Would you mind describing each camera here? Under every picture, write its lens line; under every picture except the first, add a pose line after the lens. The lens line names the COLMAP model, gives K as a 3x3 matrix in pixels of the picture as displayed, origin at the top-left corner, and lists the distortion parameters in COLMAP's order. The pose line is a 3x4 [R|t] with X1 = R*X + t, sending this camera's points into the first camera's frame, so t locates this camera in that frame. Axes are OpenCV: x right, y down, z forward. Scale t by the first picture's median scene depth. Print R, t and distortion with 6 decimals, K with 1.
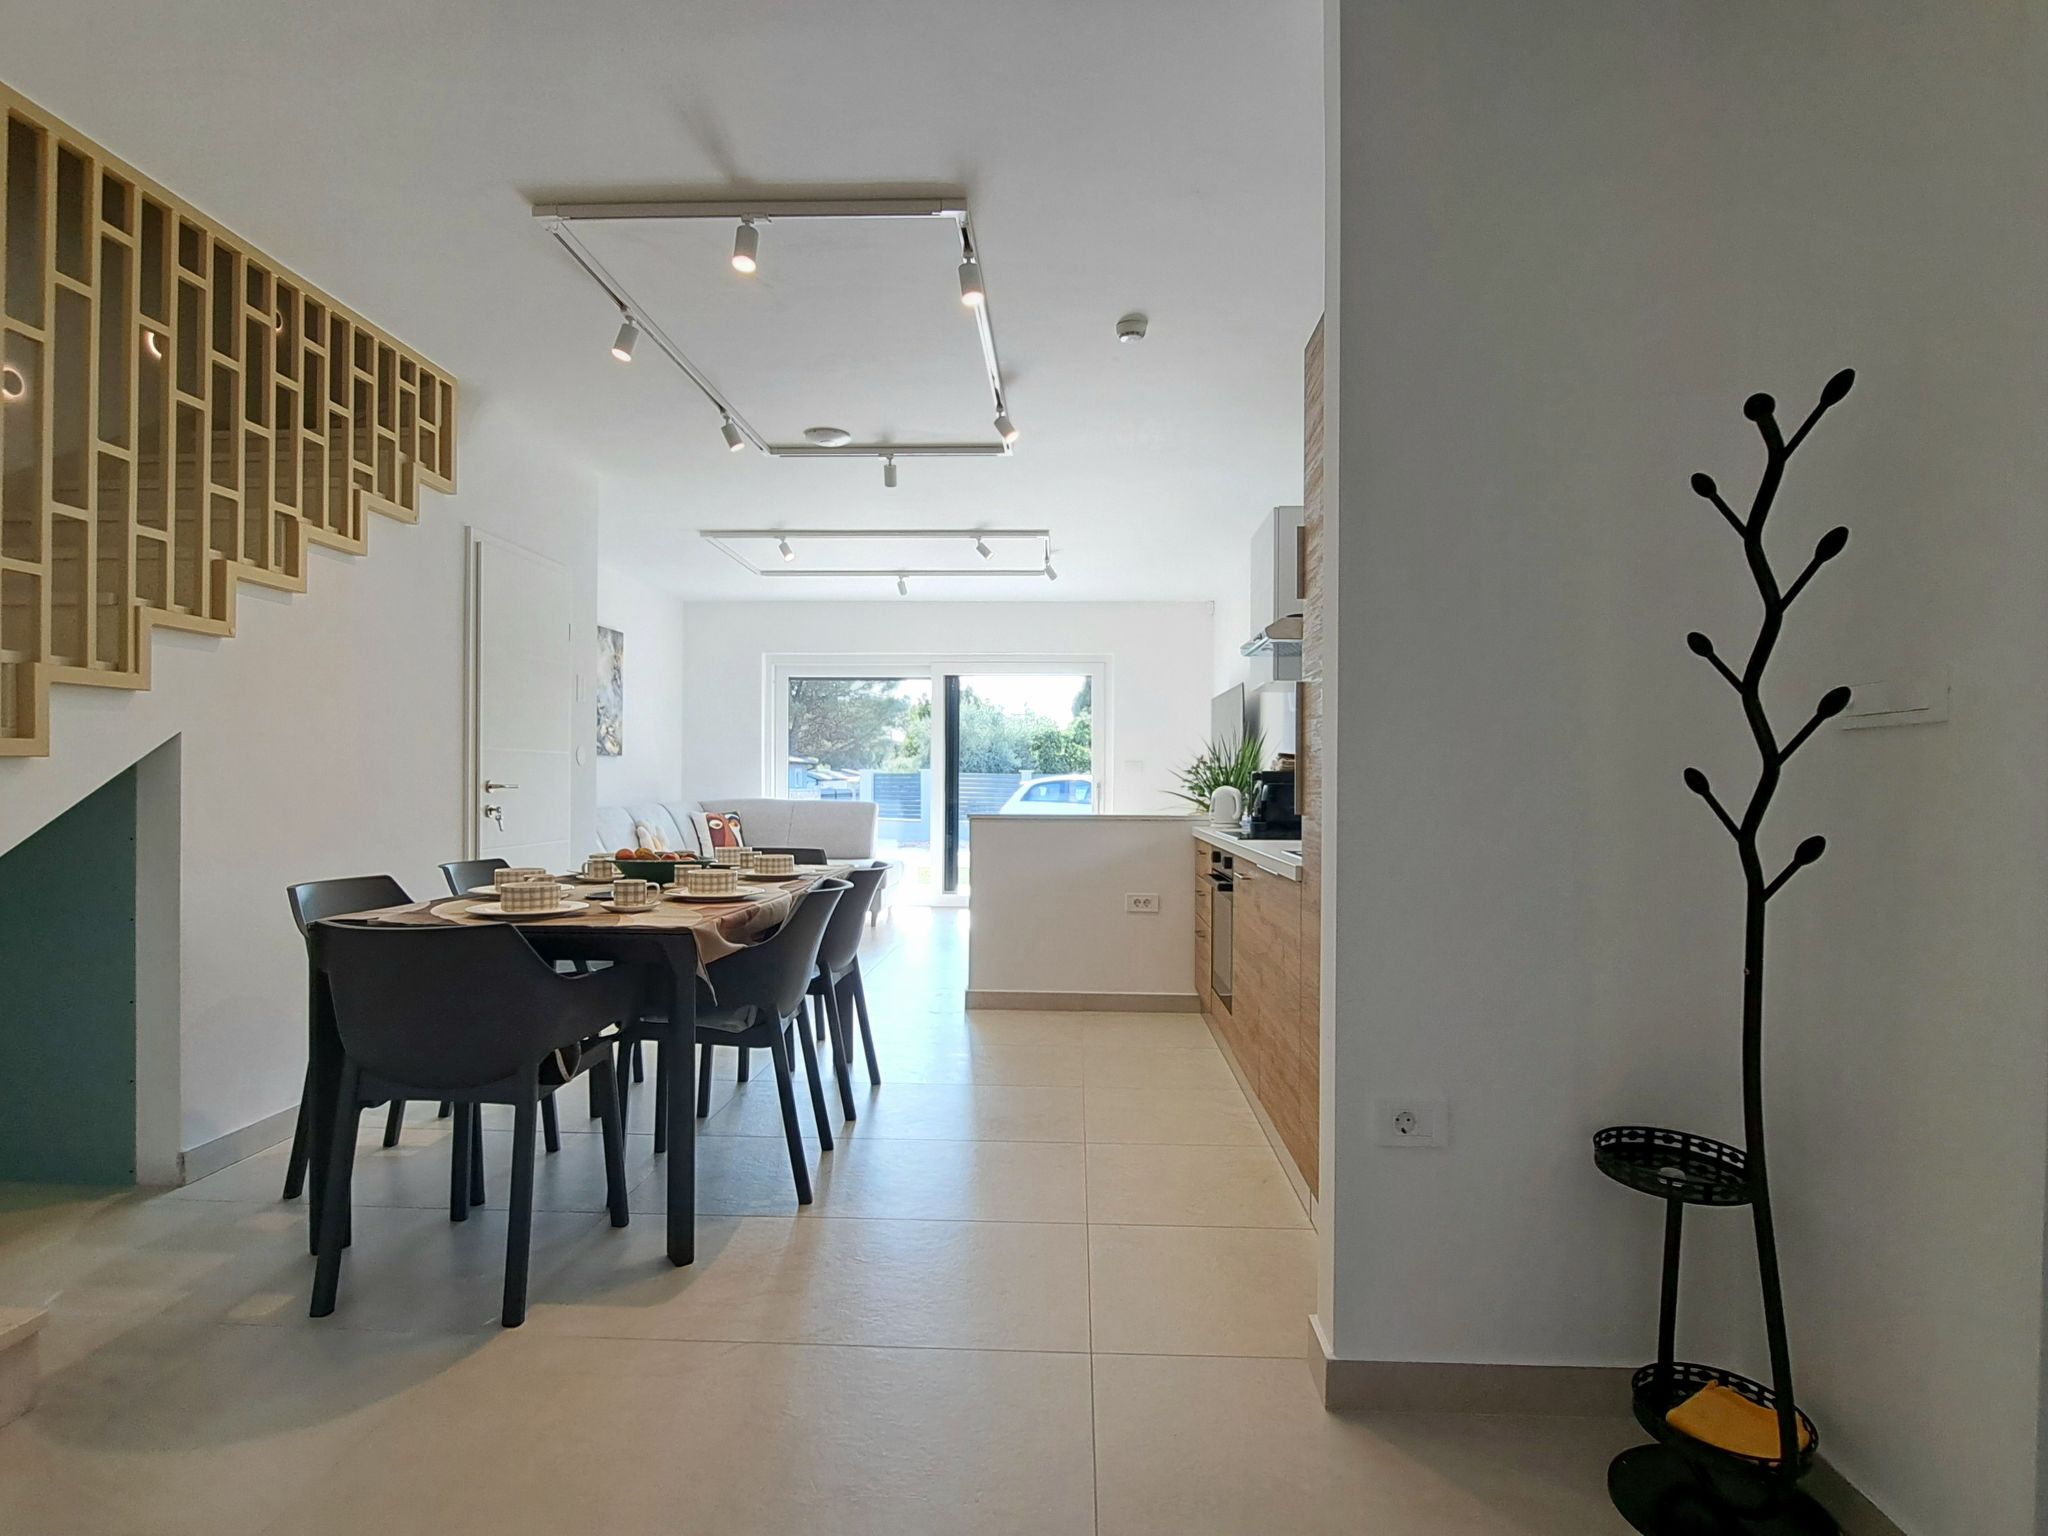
lens RADIAL K [[1090.4, 0, 1026.2], [0, 1090.4, 778.8], [0, 0, 1]] dist [0.000345, -0.013499]
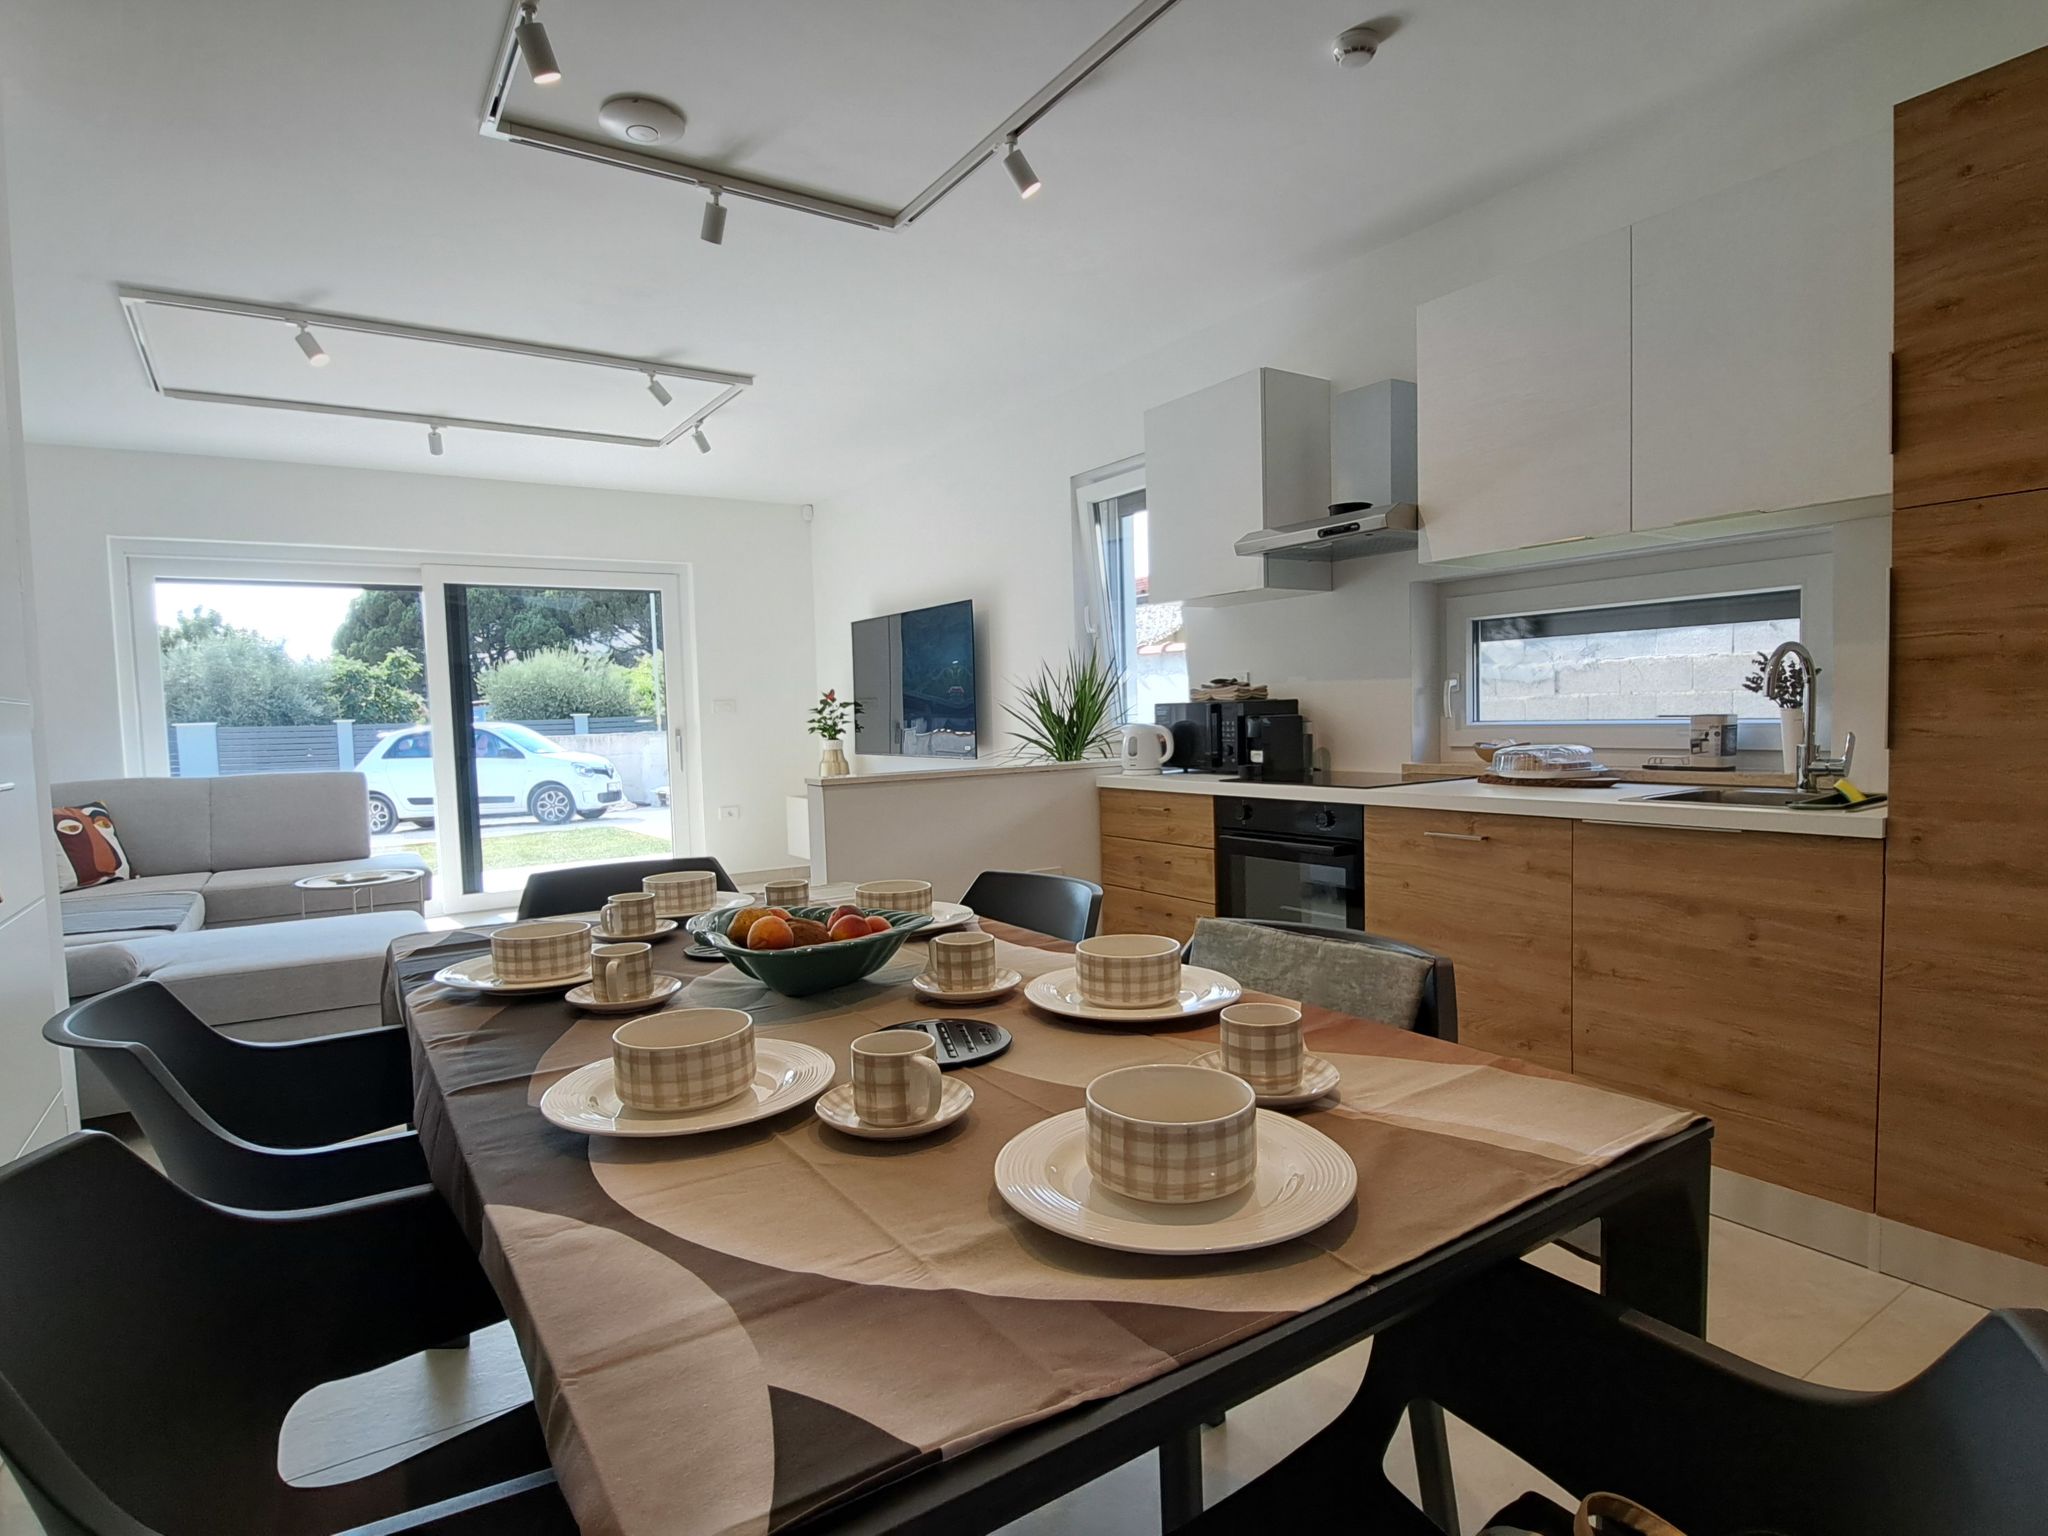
lens RADIAL K [[1090.4, 0, 1026.2], [0, 1090.4, 778.8], [0, 0, 1]] dist [0.000345, -0.013499]
pose [[0.808030, -0.064708, 0.585577, -0.223060], [0.031962, 0.997301, 0.066100, -0.005827], [-0.588274, -0.034695, 0.807917, 0.254909]]
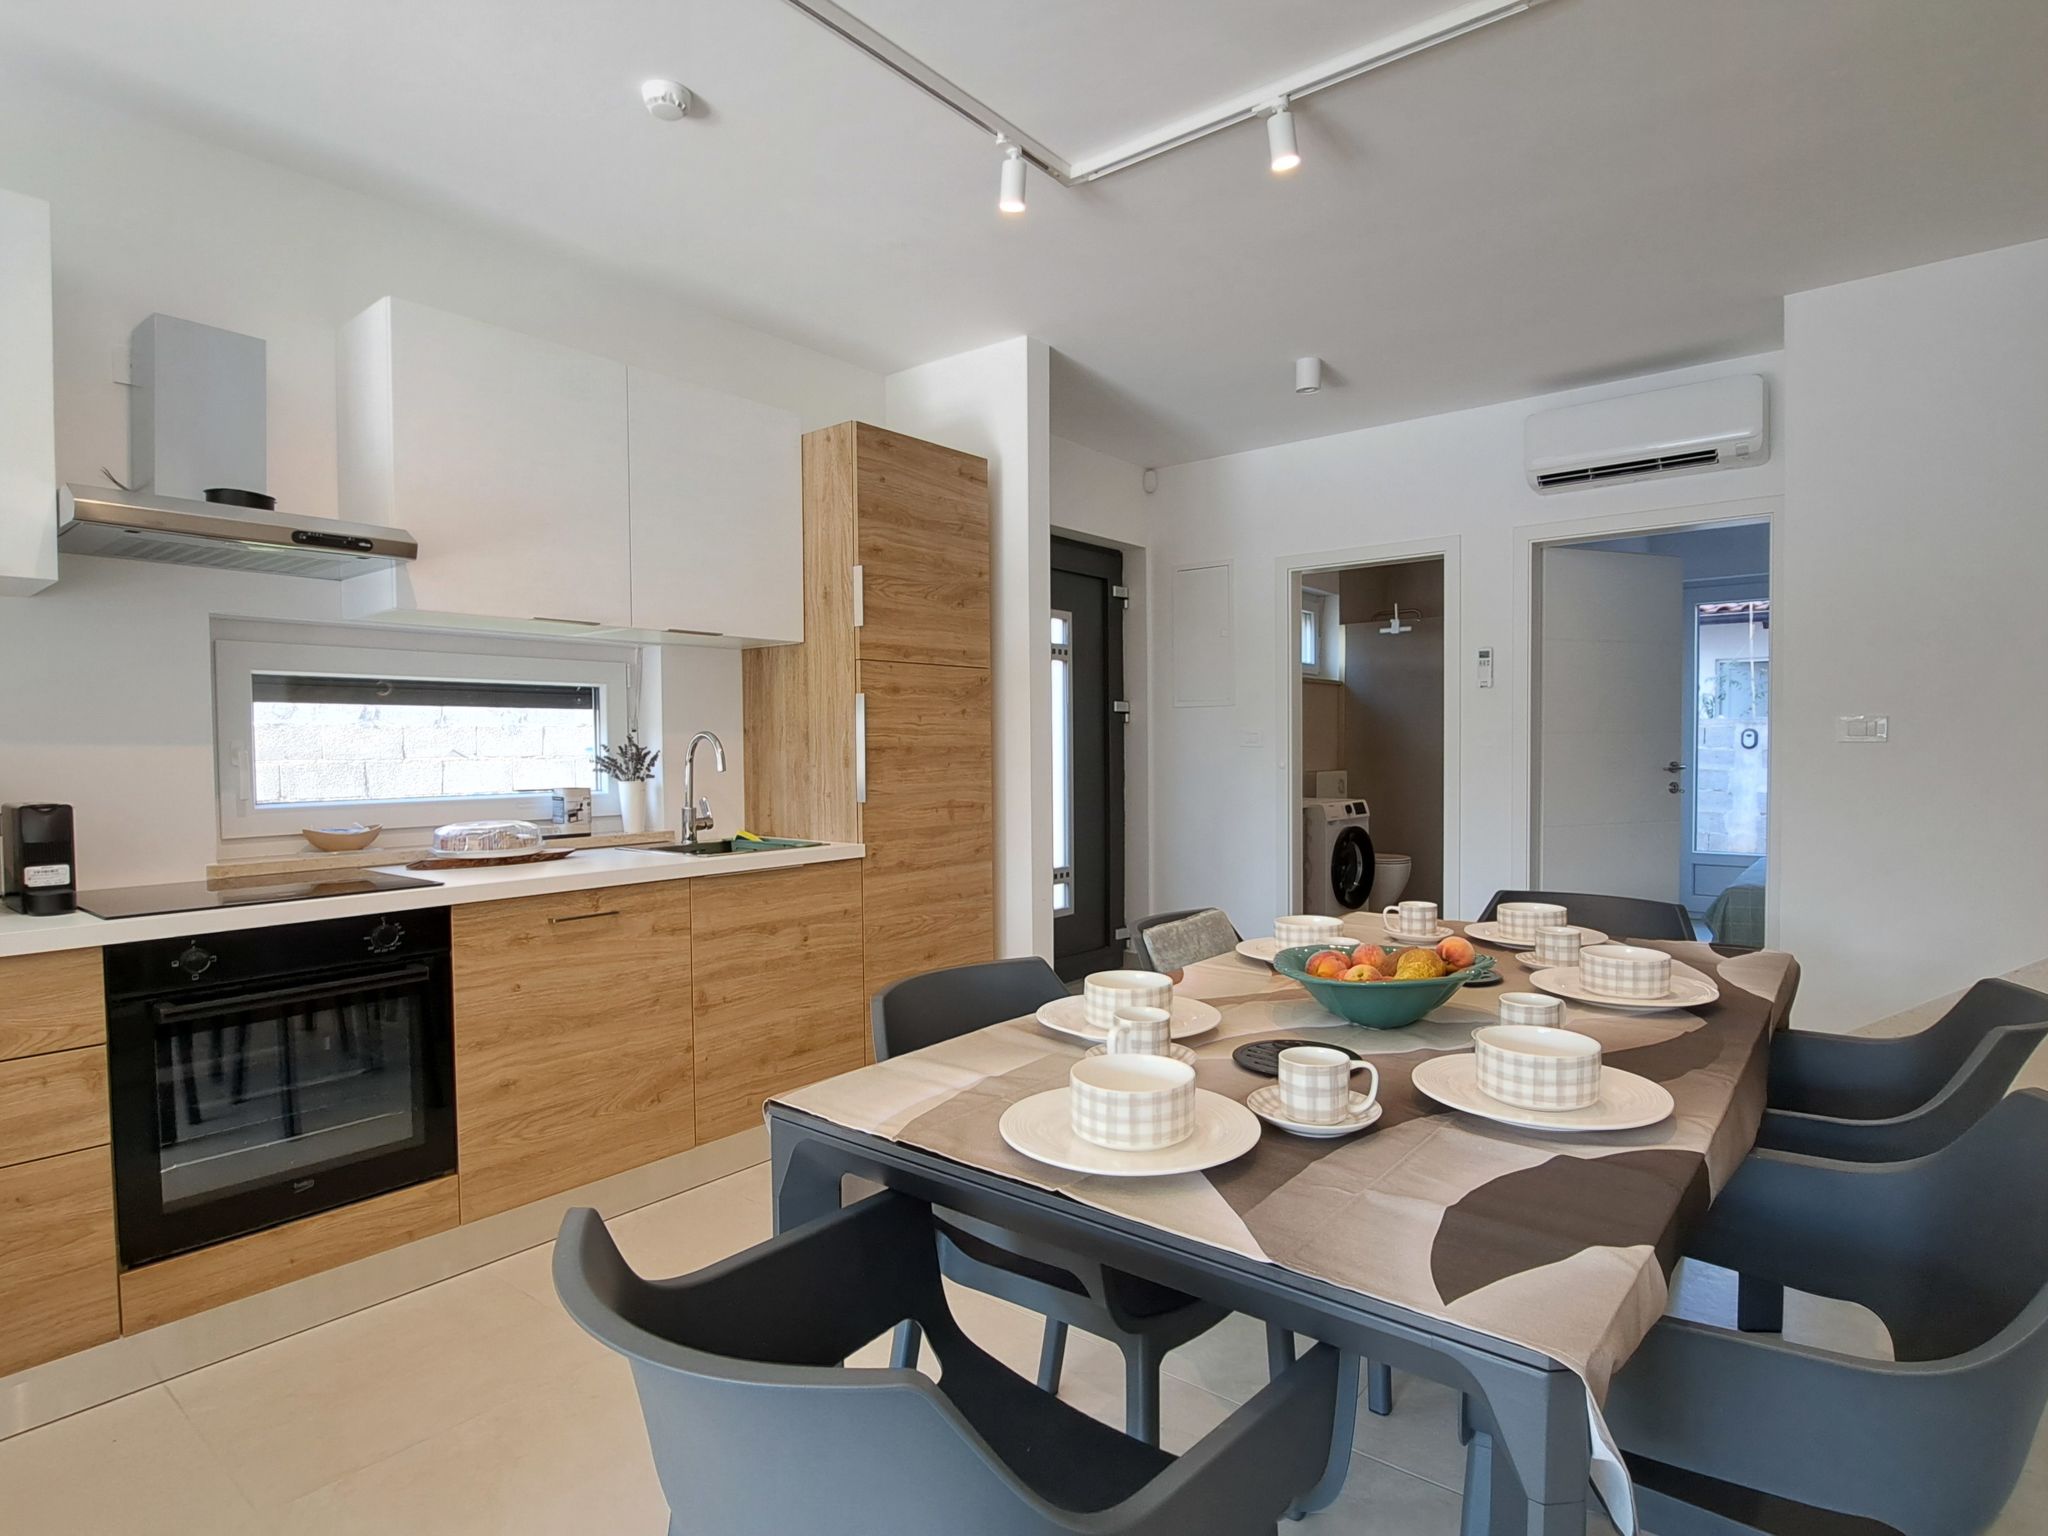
lens RADIAL K [[1090.4, 0, 1026.2], [0, 1090.4, 778.8], [0, 0, 1]] dist [0.000345, -0.013499]
pose [[-0.803577, -0.015838, 0.594990, -0.213431], [0.004118, 0.999474, 0.032167, -0.012023], [-0.595186, 0.028299, -0.803089, 0.637834]]
